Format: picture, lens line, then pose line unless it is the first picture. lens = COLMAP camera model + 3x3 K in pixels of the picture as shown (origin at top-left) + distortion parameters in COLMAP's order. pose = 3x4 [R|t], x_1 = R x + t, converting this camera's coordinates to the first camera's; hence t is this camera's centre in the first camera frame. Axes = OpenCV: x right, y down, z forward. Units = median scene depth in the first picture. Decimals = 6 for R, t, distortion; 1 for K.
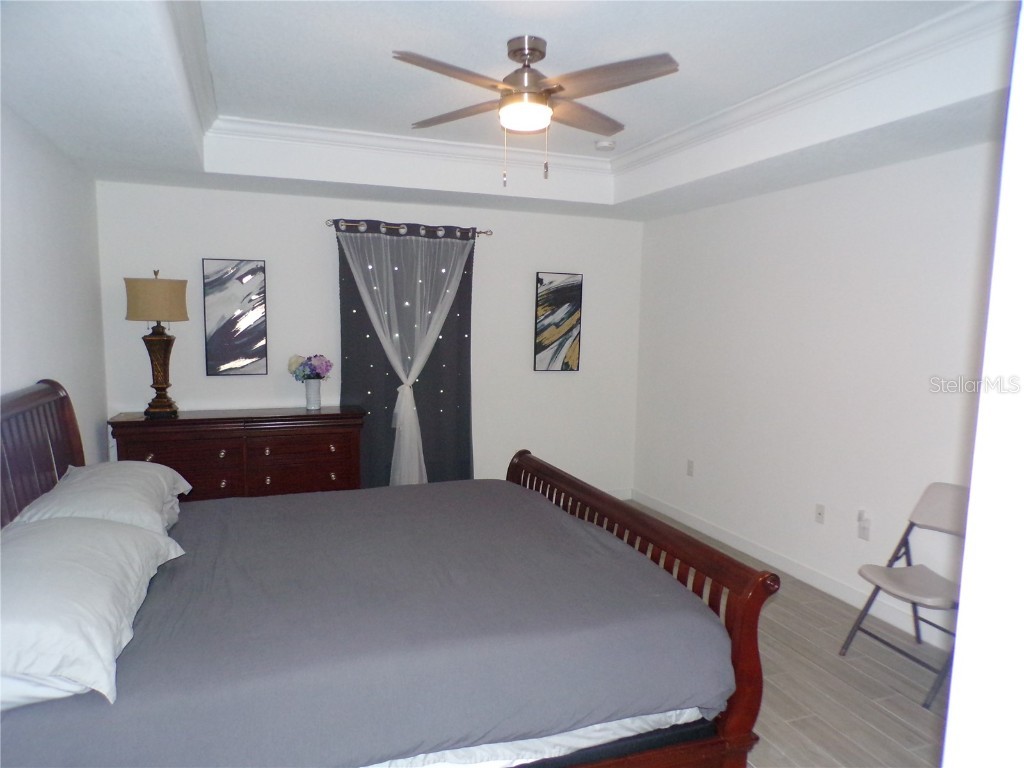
lens RADIAL K [[687.5, 0, 506.7], [0, 687.5, 389.2], [0, 0, 1]] dist [-0.006879, 0.007143]
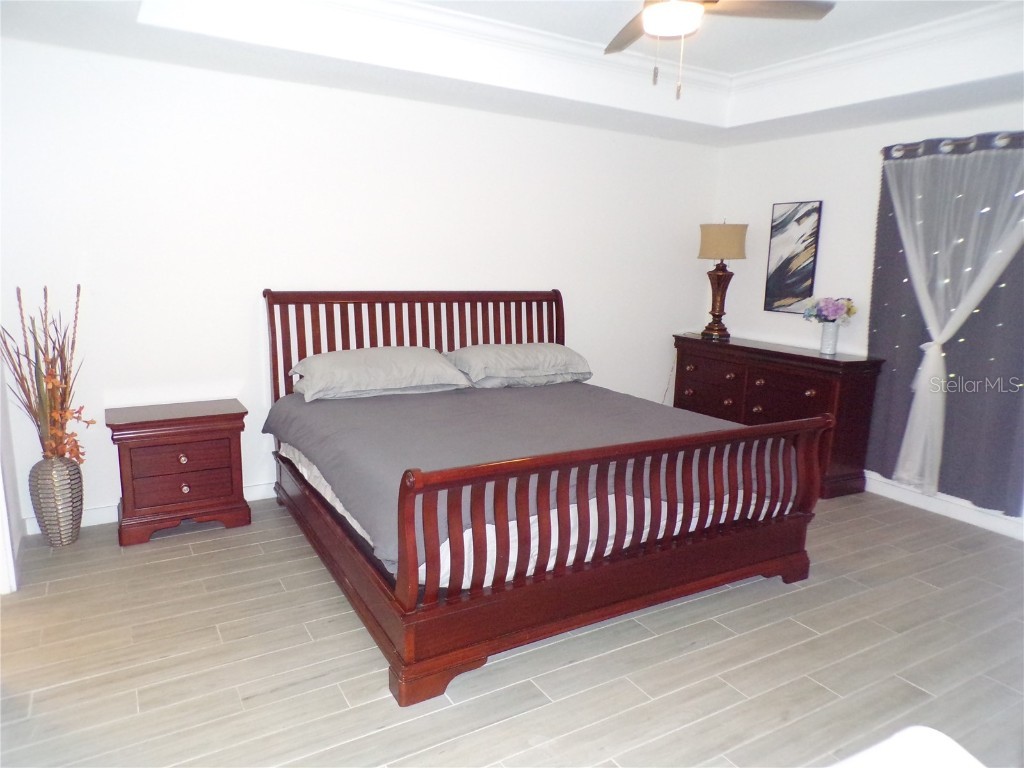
lens RADIAL K [[687.5, 0, 505.3], [0, 687.5, 383.3], [0, 0, 1]] dist [-0.006879, 0.007143]
pose [[0.184991, 0.176254, -0.966806, 0.593295], [-0.116664, 0.980767, 0.156476, -0.028273], [0.975791, 0.083845, 0.201996, 0.372438]]
